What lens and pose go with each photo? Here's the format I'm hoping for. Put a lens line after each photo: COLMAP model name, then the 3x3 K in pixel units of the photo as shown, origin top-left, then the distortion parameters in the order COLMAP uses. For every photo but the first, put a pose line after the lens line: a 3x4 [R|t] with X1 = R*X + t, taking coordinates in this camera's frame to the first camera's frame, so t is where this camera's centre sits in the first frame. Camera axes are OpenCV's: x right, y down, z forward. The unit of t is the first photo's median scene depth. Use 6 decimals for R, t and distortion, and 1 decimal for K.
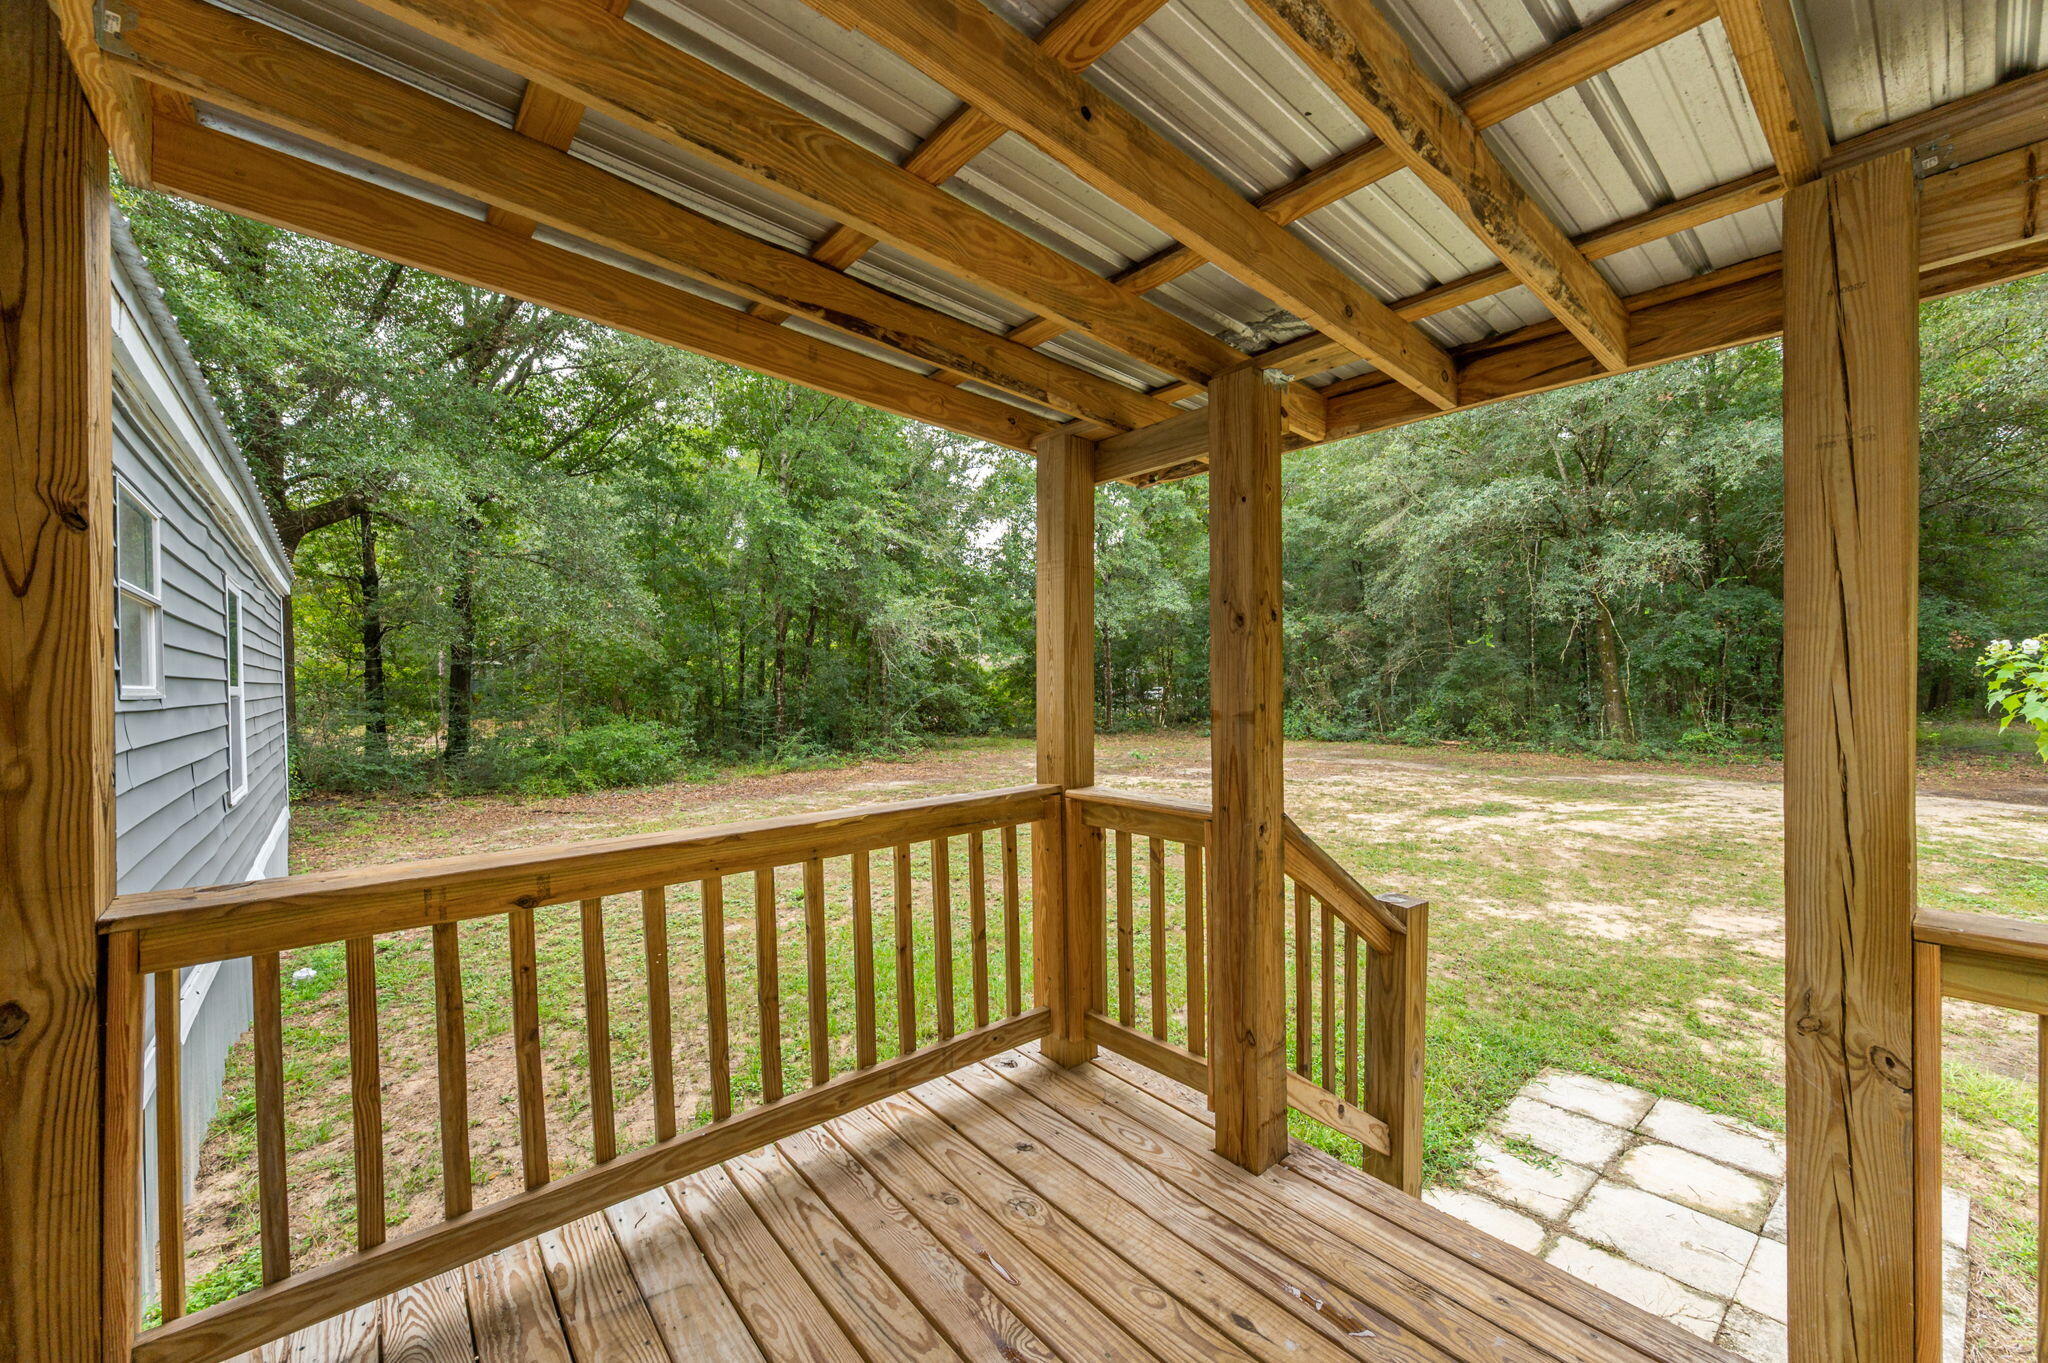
lens RADIAL K [[837.7, 0, 1029.1], [0, 837.7, 685.1], [0, 0, 1]] dist [-0.001076, 0.000033]
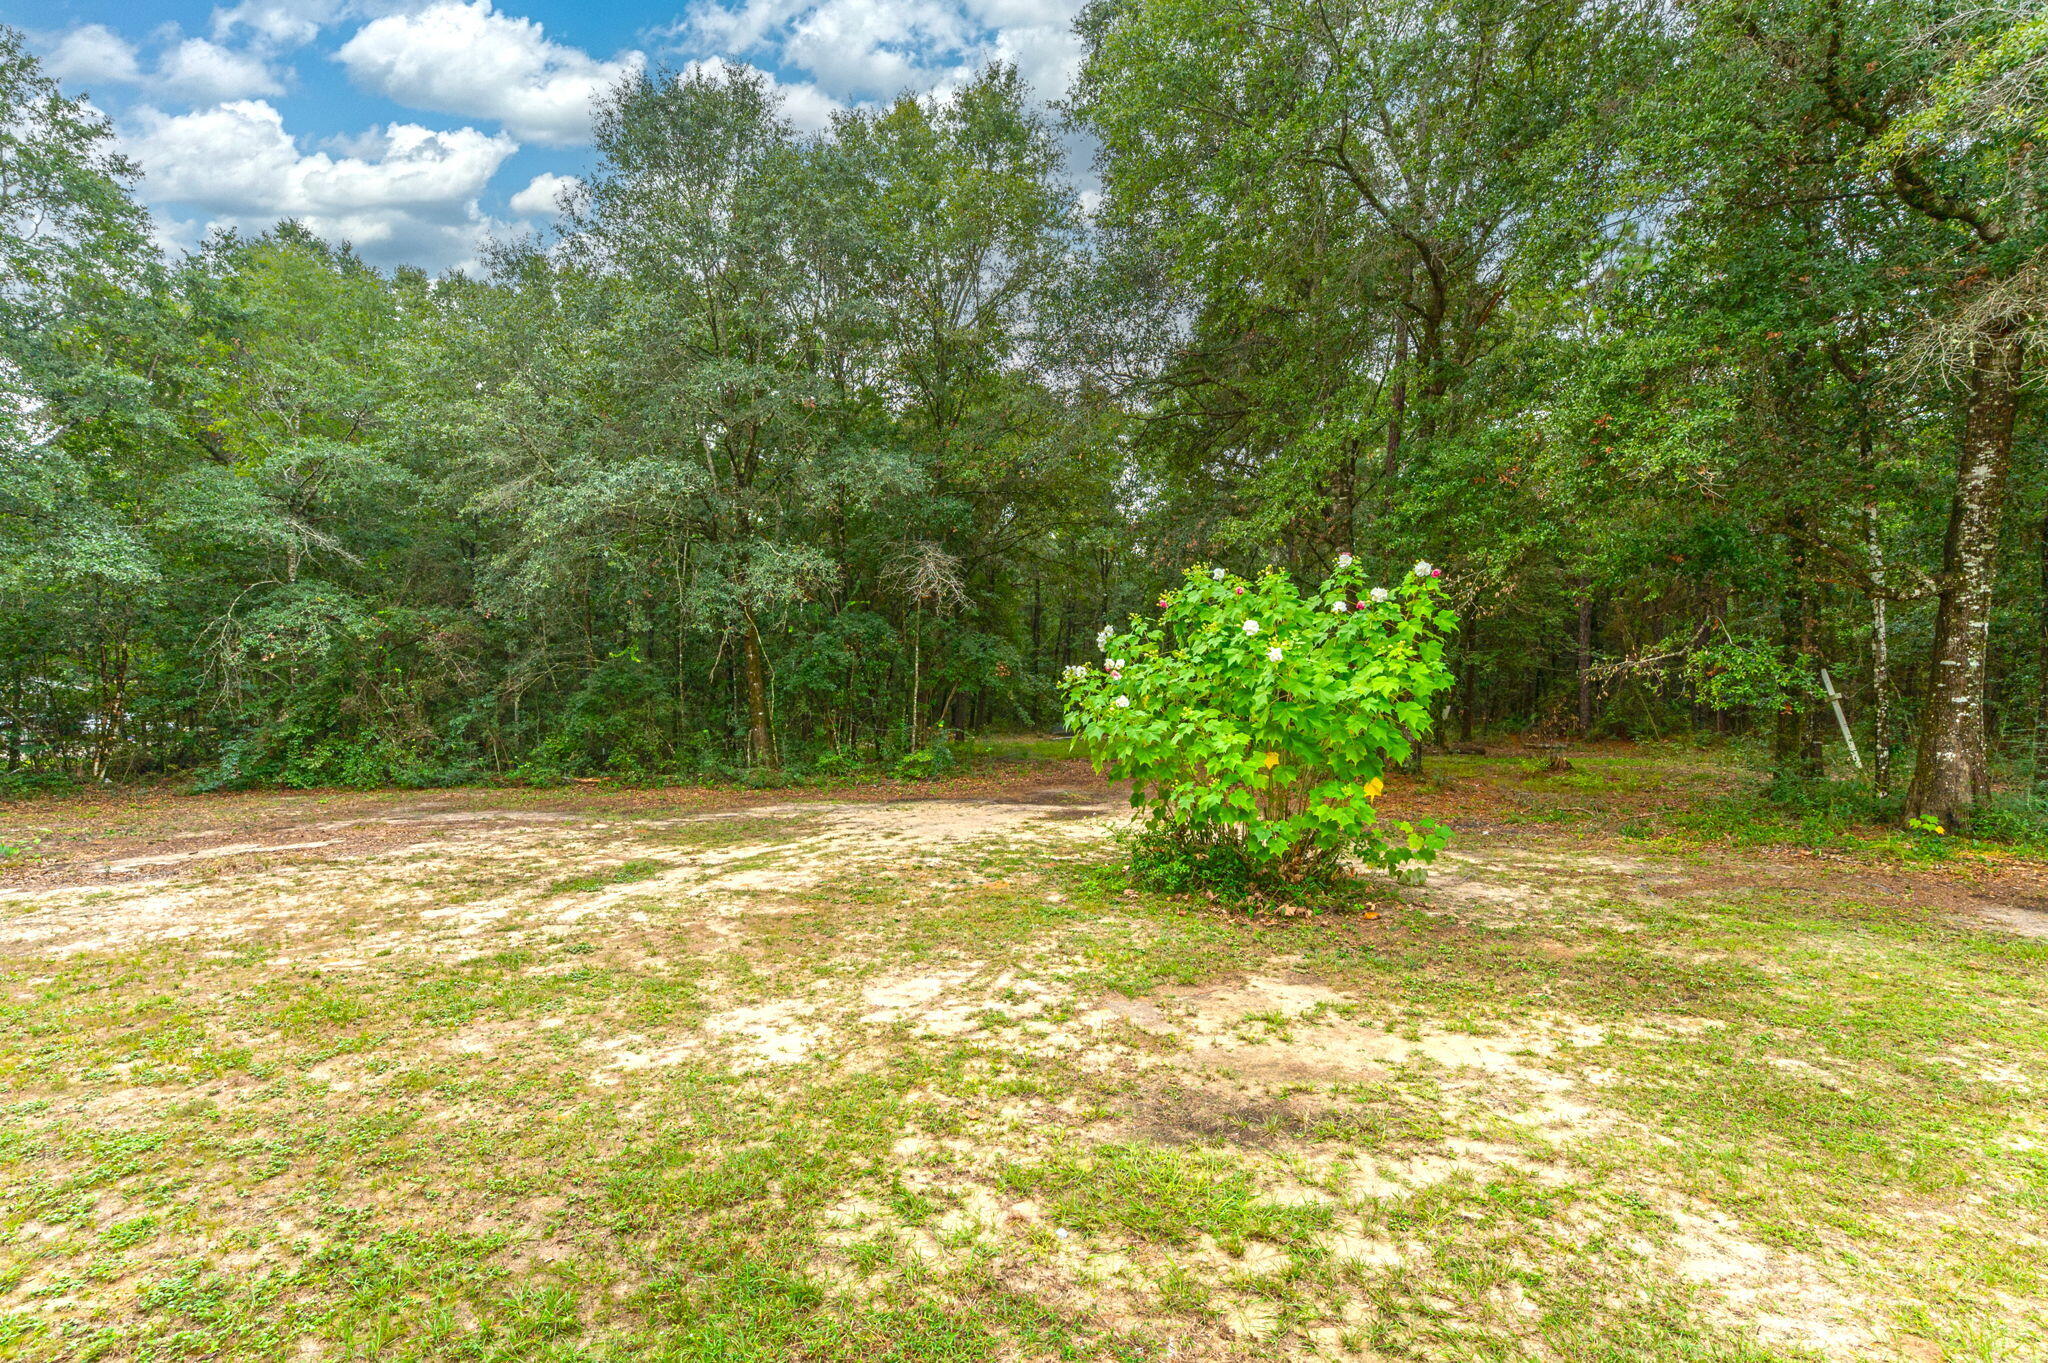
lens RADIAL K [[992.2, 0, 1007.4], [0, 992.2, 677.6], [0, 0, 1]] dist [-0.002211, 0.000555]
pose [[0.651299, 0.019874, 0.758561, 0.058827], [0.003267, 0.999574, -0.028994, -0.000391], [-0.758814, 0.021363, 0.650957, 0.103730]]
